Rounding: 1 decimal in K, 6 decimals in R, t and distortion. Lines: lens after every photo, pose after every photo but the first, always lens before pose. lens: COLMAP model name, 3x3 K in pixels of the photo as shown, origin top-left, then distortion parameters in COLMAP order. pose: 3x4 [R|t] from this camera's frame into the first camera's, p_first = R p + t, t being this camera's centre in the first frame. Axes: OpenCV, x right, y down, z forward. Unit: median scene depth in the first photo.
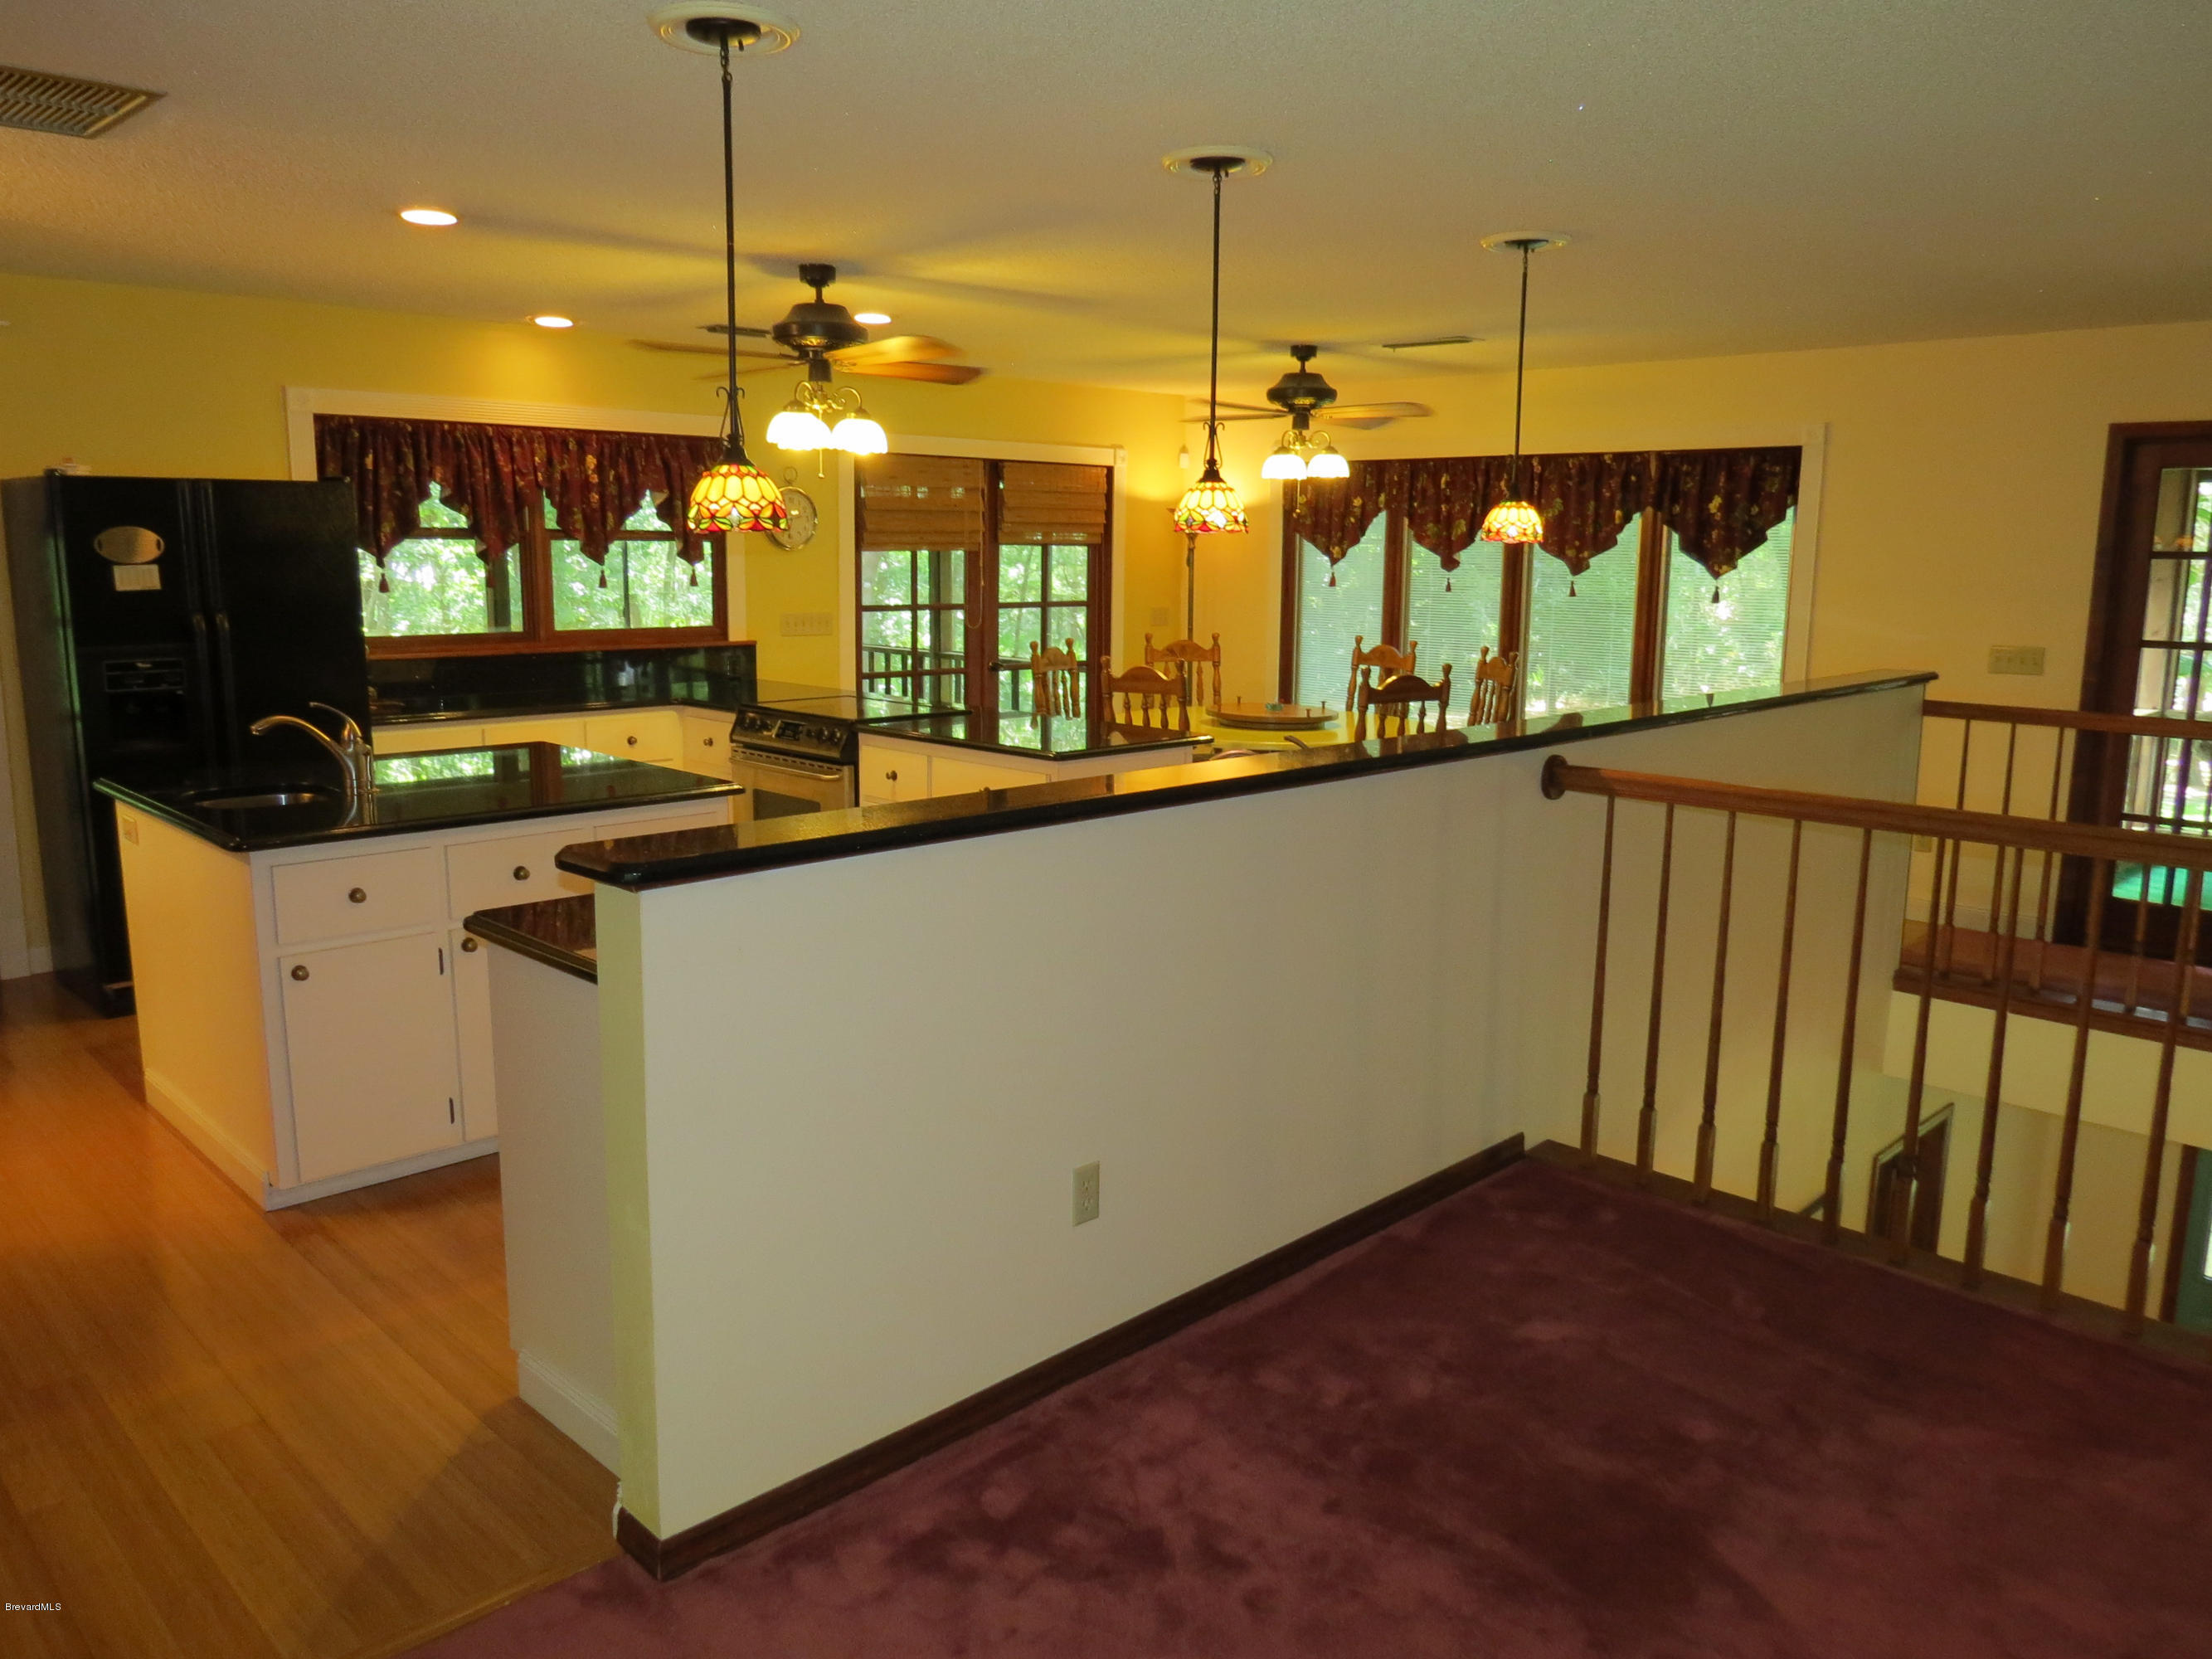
lens RADIAL K [[1615.4, 0, 1108.3], [0, 1615.4, 820.3], [0, 0, 1]] dist [-0.002172, 0.003690]
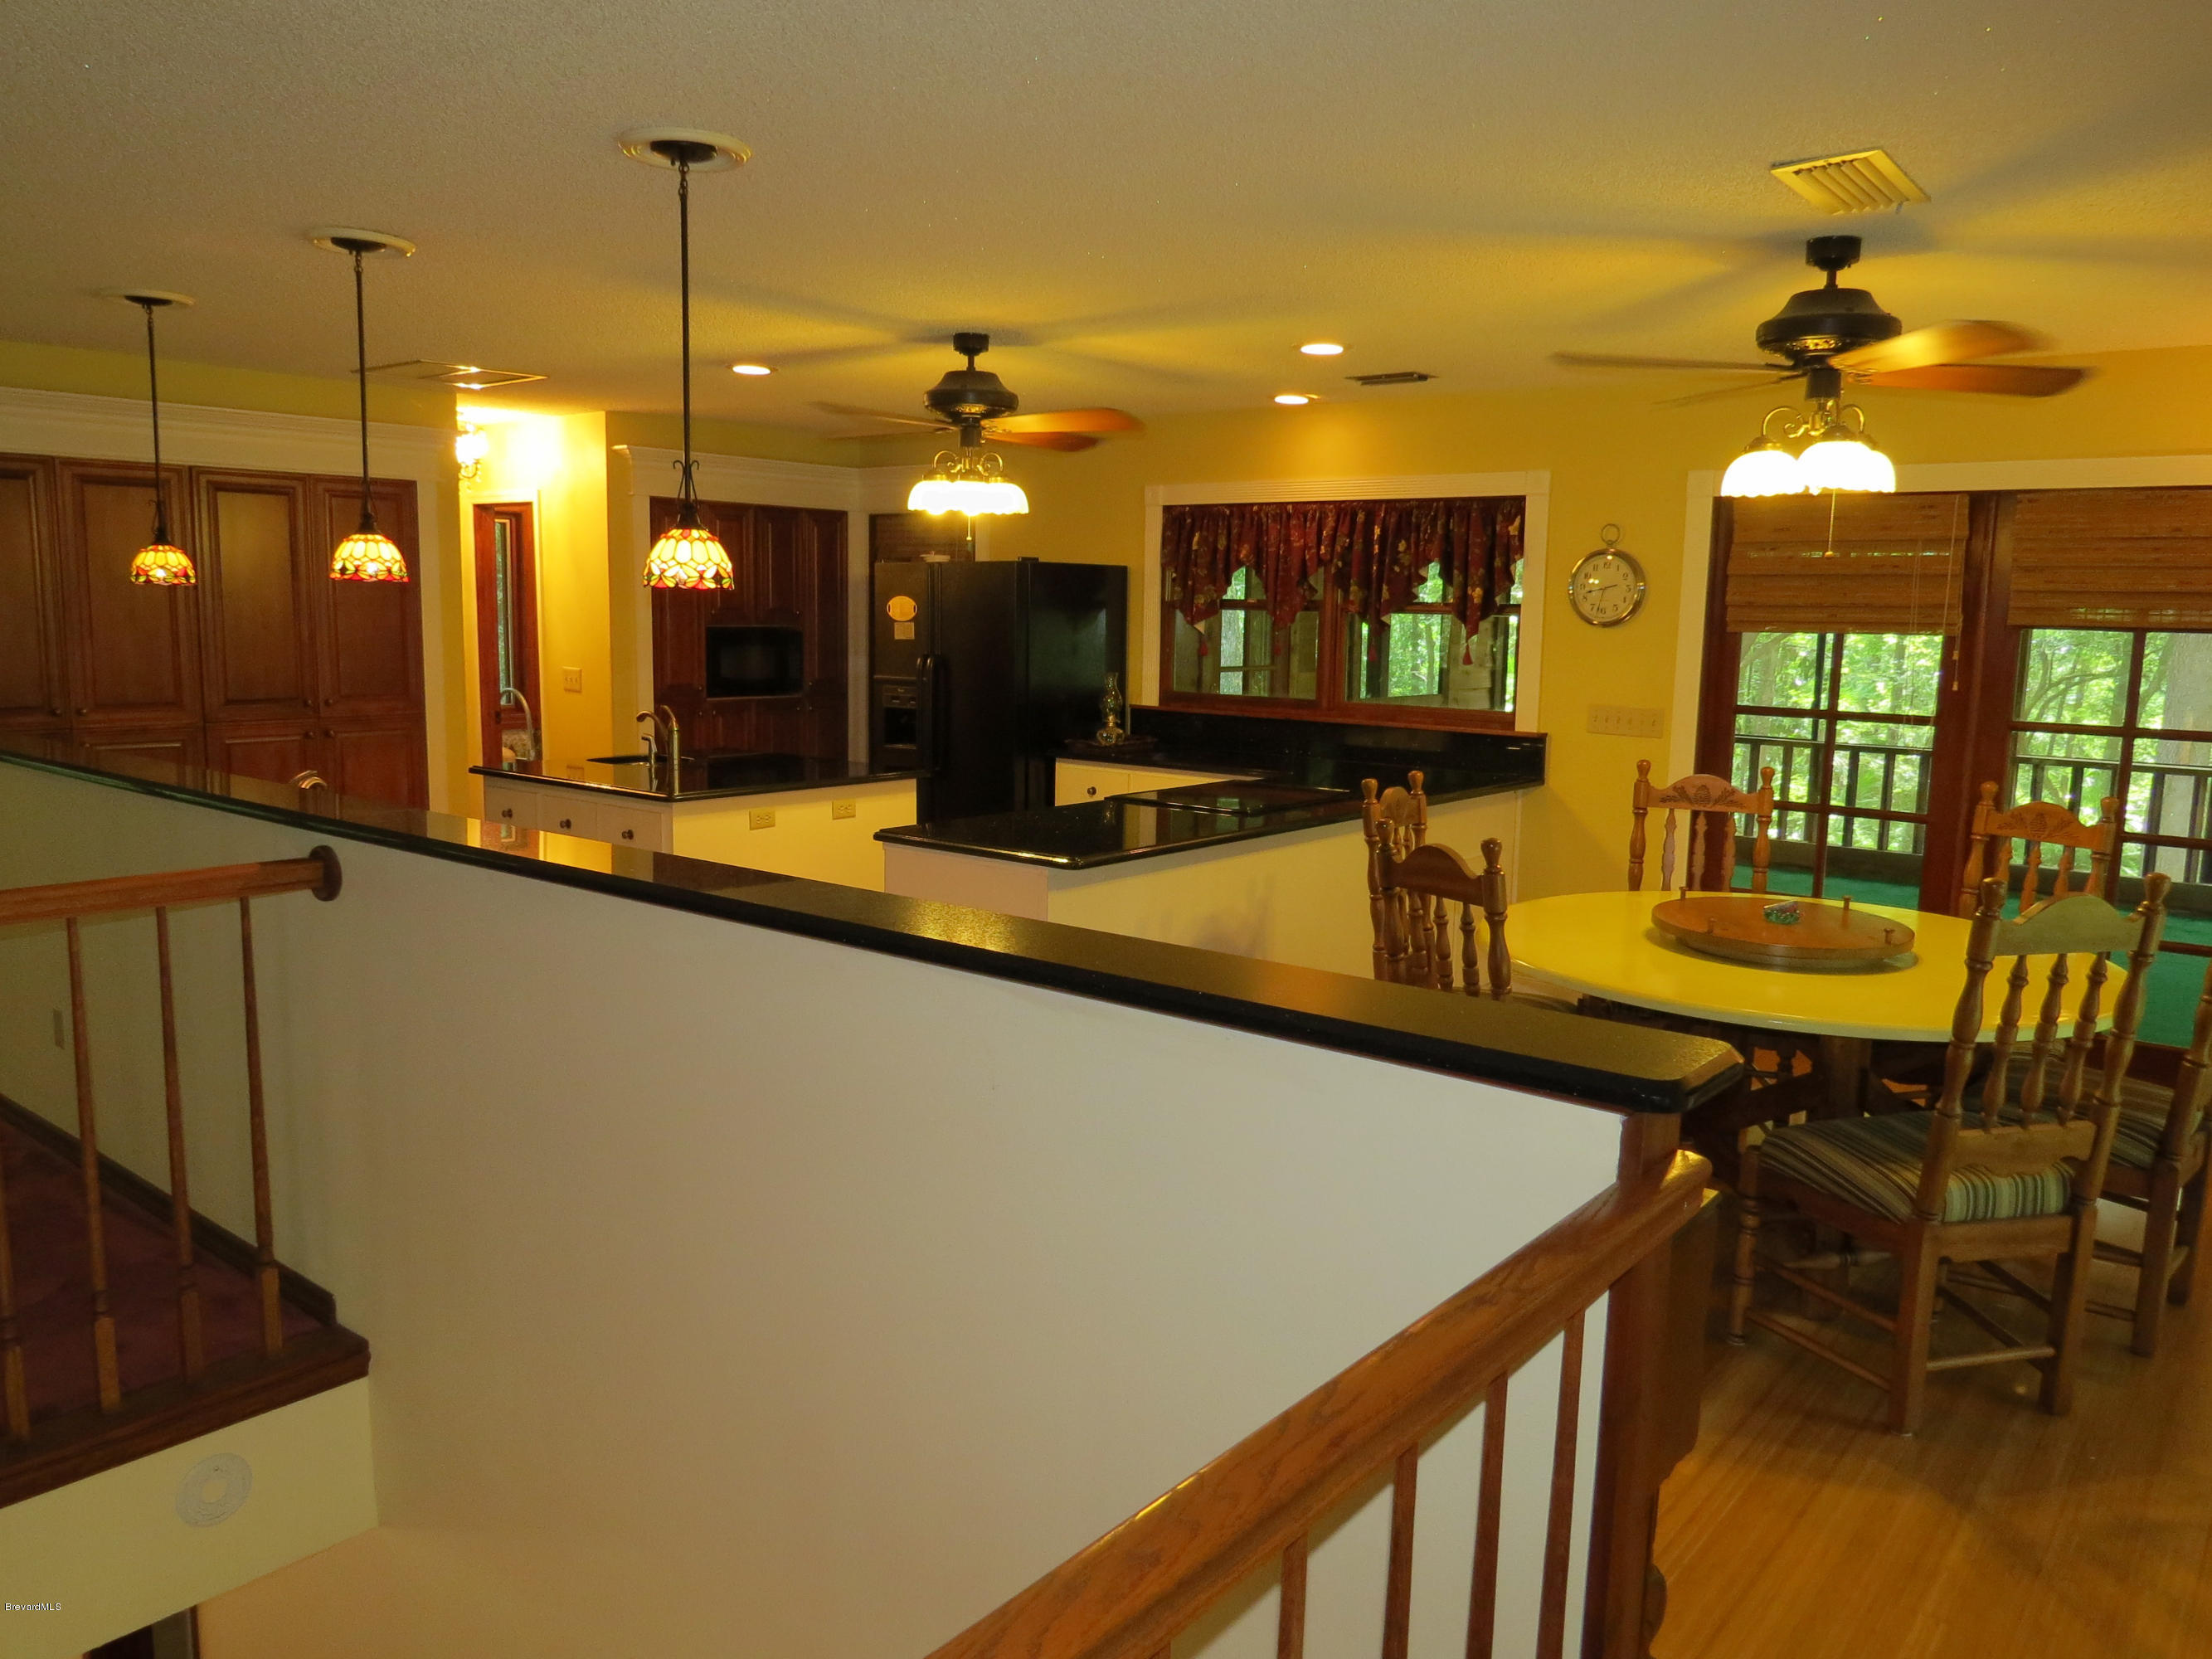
lens RADIAL K [[1615.4, 0, 1079.3], [0, 1615.4, 886.5], [0, 0, 1]] dist [-0.002172, 0.003690]
pose [[0.082701, 0.163331, -0.983099, 0.649254], [-0.186692, 0.971553, 0.145708, -0.121440], [0.978931, 0.171486, 0.110841, 0.744947]]
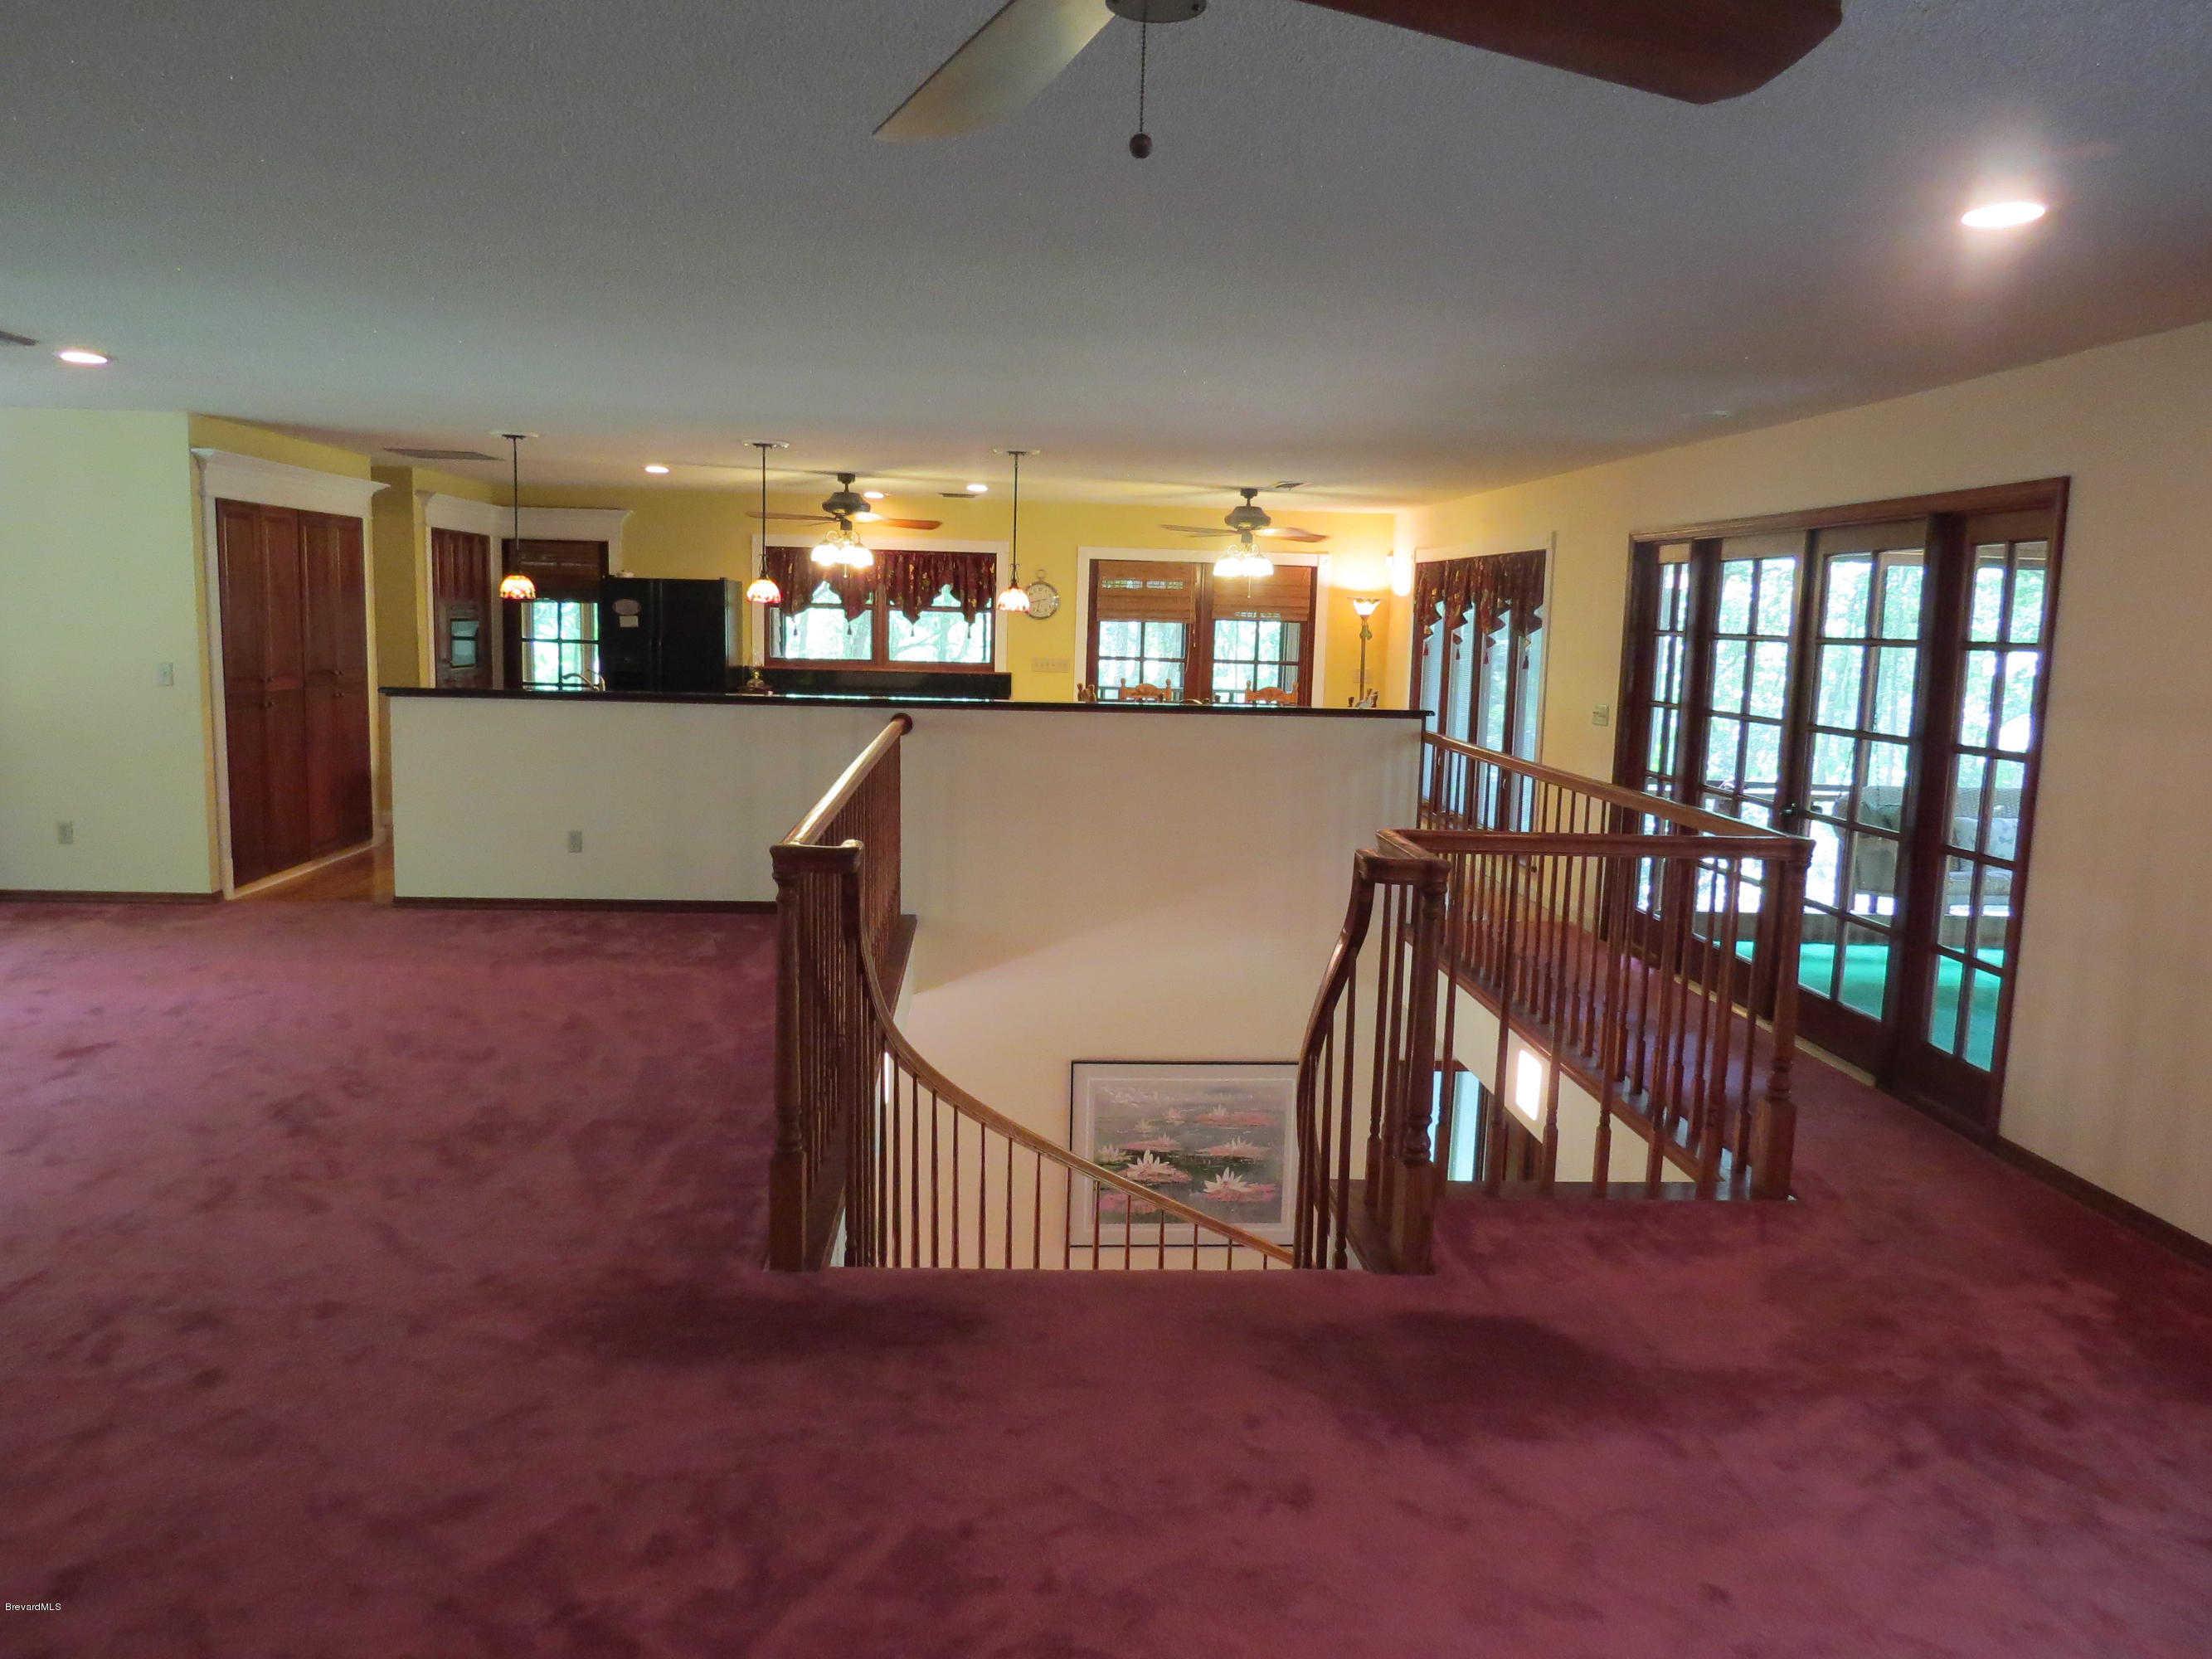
lens RADIAL K [[1594.7, 0, 1098.8], [0, 1594.7, 832.5], [0, 0, 1]] dist [-0.015724, -0.001844]
pose [[0.755177, 0.100916, -0.647706, 1.016847], [-0.131172, 0.991358, 0.001522, 0.041923], [0.642262, 0.083812, 0.761889, -0.201617]]
